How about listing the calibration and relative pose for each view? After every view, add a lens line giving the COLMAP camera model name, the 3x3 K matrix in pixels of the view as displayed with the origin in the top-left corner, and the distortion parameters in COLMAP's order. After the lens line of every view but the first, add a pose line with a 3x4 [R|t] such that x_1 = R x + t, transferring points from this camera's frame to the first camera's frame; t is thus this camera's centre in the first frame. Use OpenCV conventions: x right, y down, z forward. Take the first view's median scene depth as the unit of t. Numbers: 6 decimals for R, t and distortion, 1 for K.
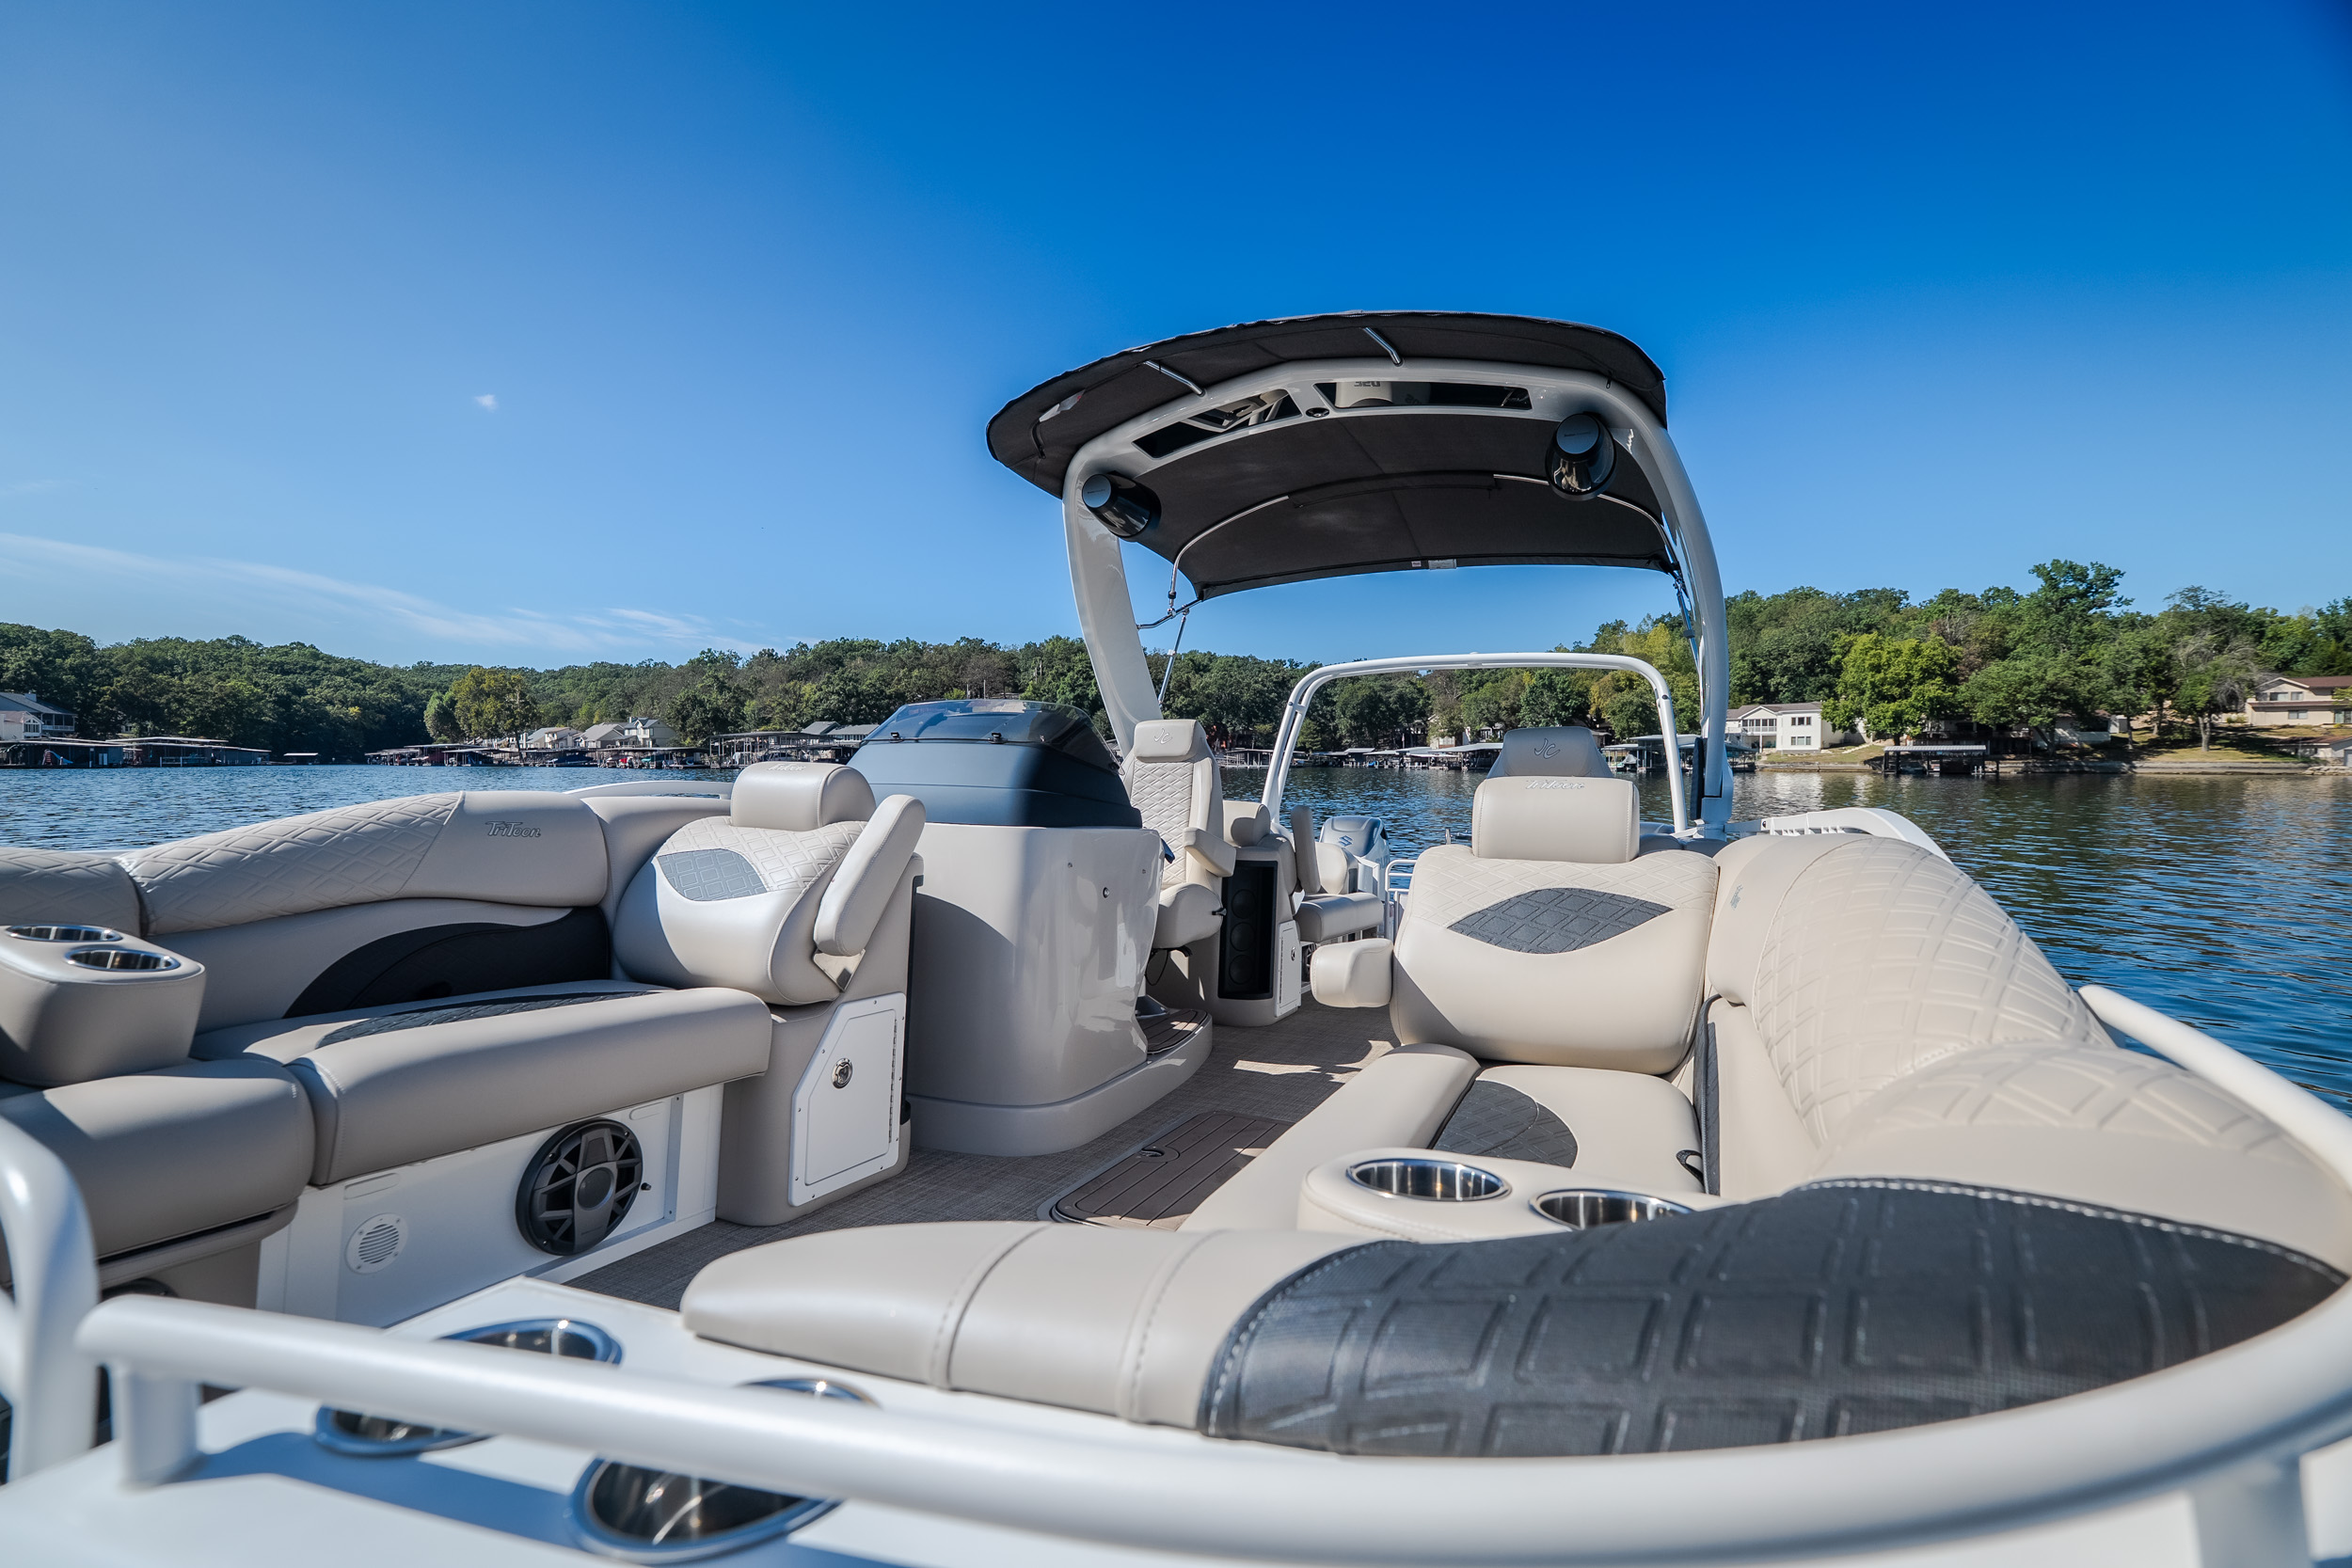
lens RADIAL K [[1053.8, 0, 1165.7], [0, 1053.8, 783.3], [0, 0, 1]] dist [-0.006337, 0.002219]
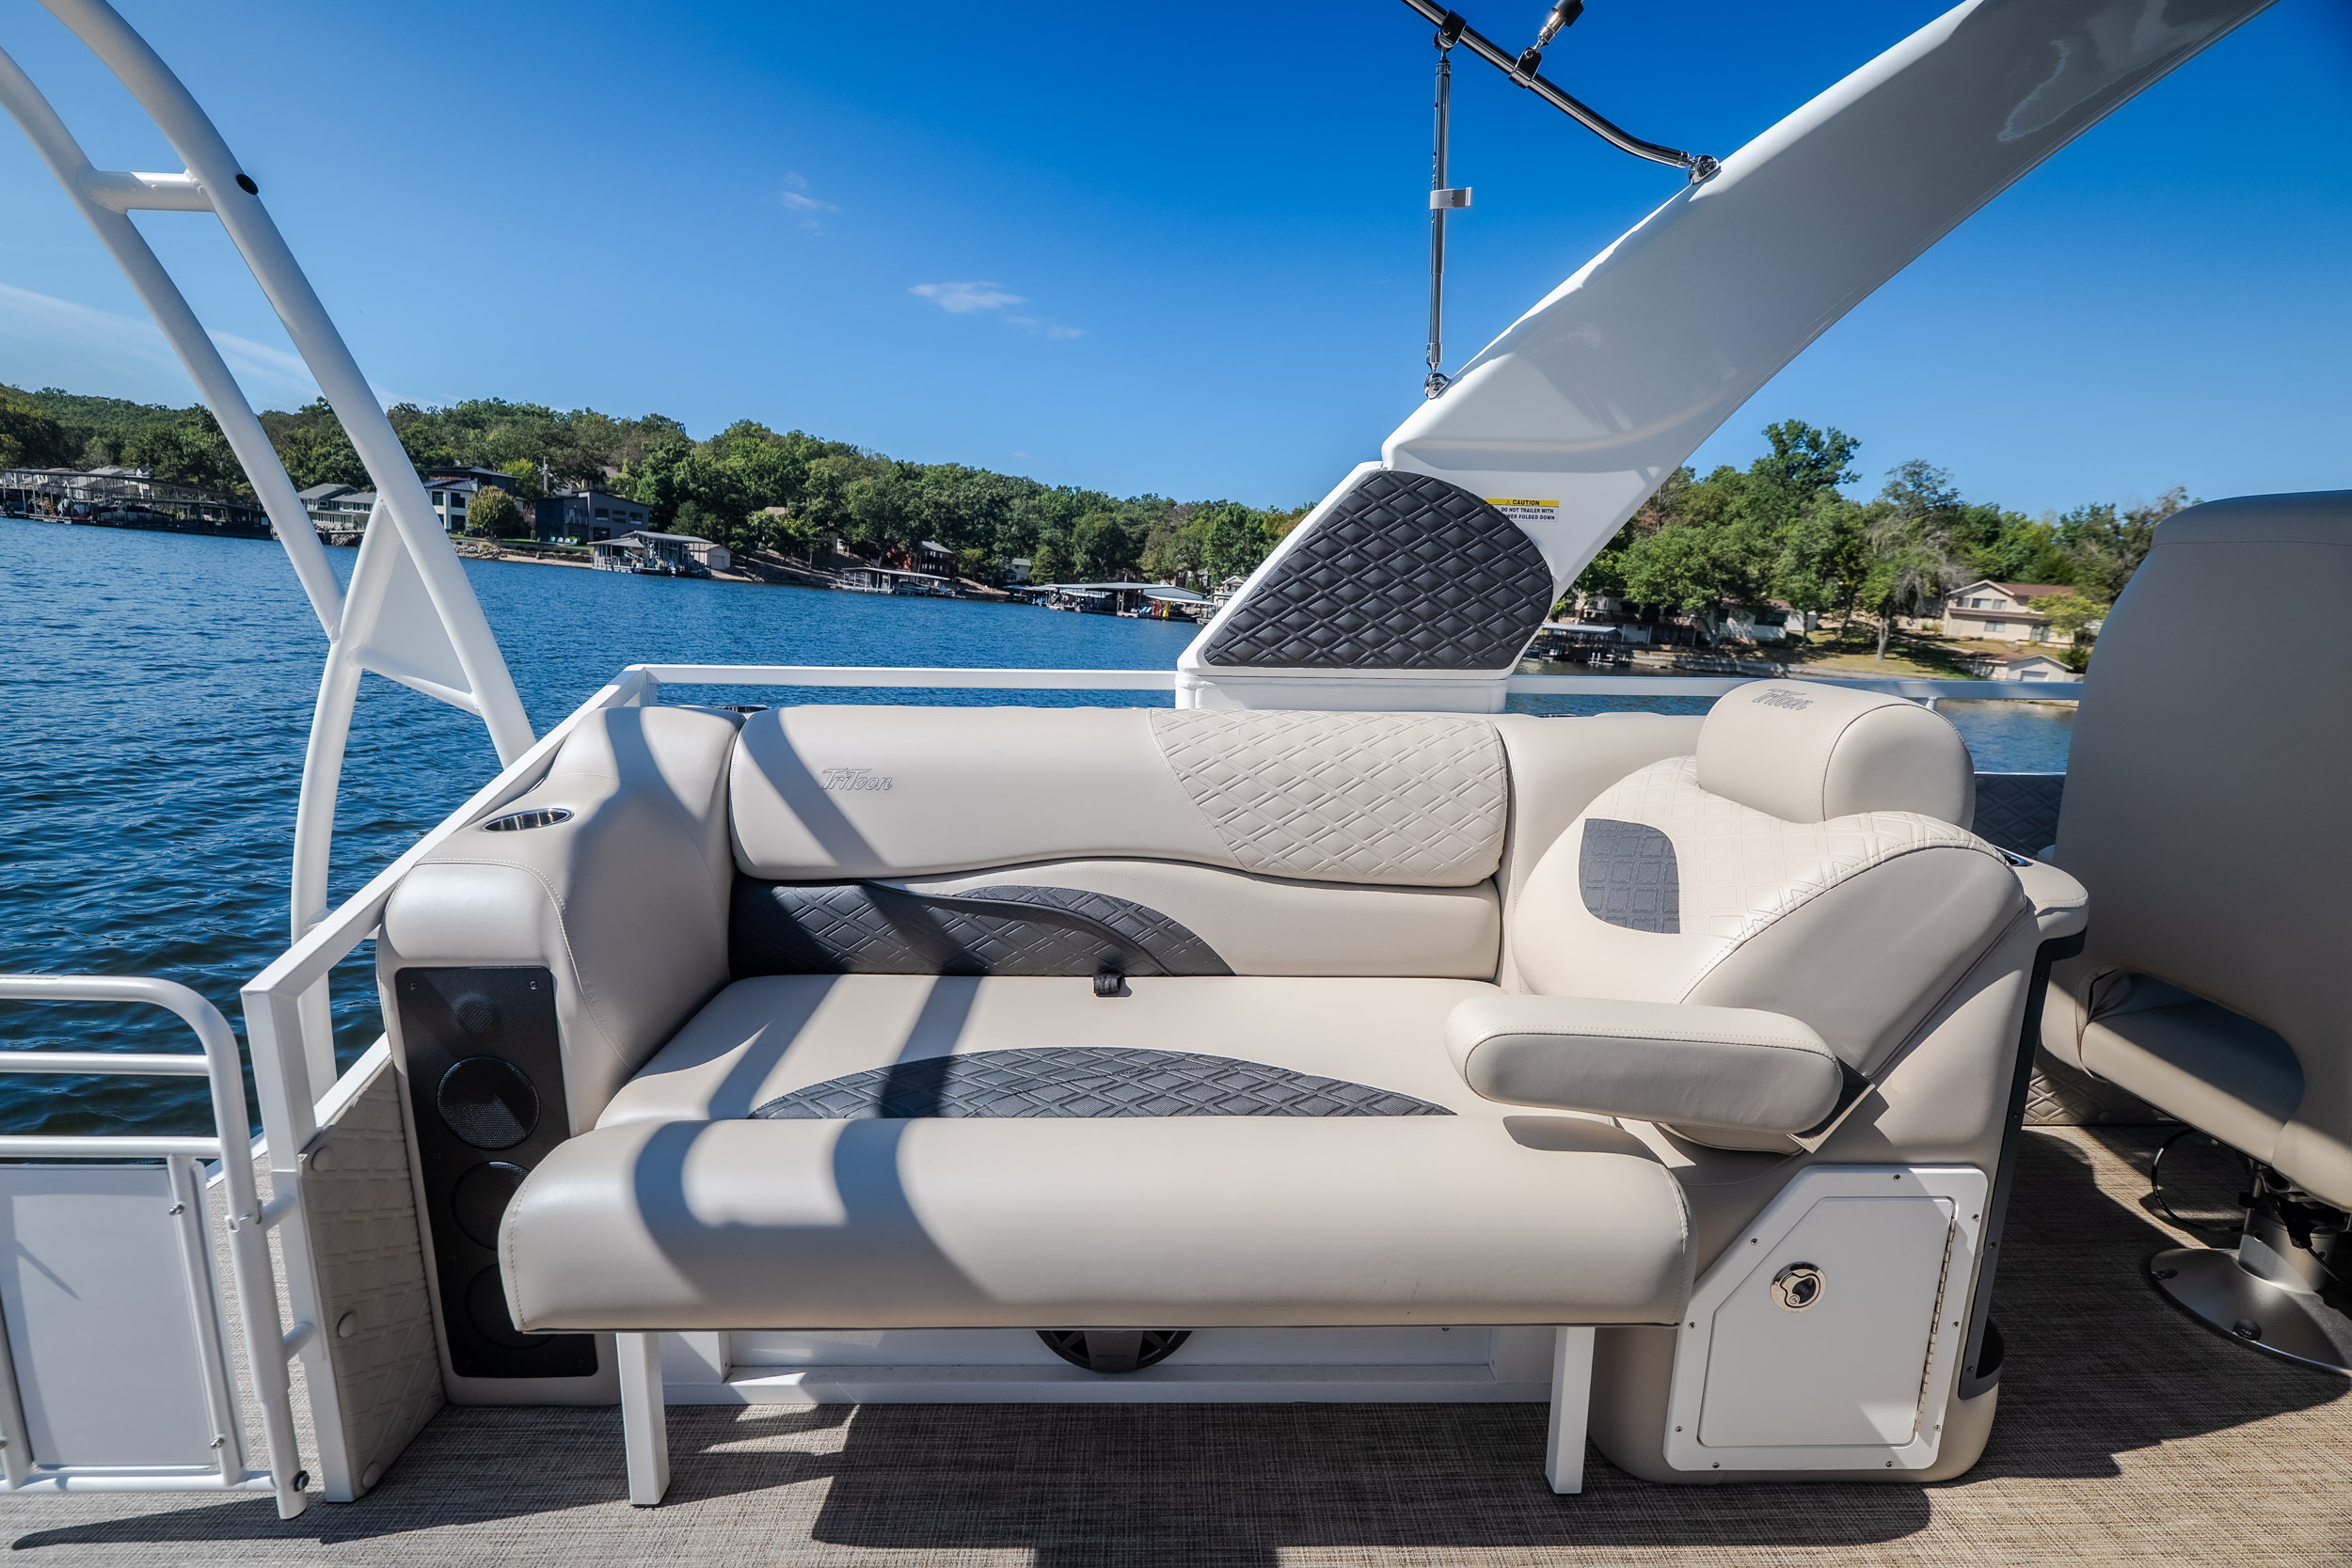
lens RADIAL K [[1053.8, 0, 1174.4], [0, 1053.8, 787.1], [0, 0, 1]] dist [-0.006337, 0.002219]
pose [[0.989665, 0.066373, 0.127111, 0.329811], [-0.084594, 0.985986, 0.143793, -0.003981], [-0.115785, -0.153059, 0.981410, 0.229257]]
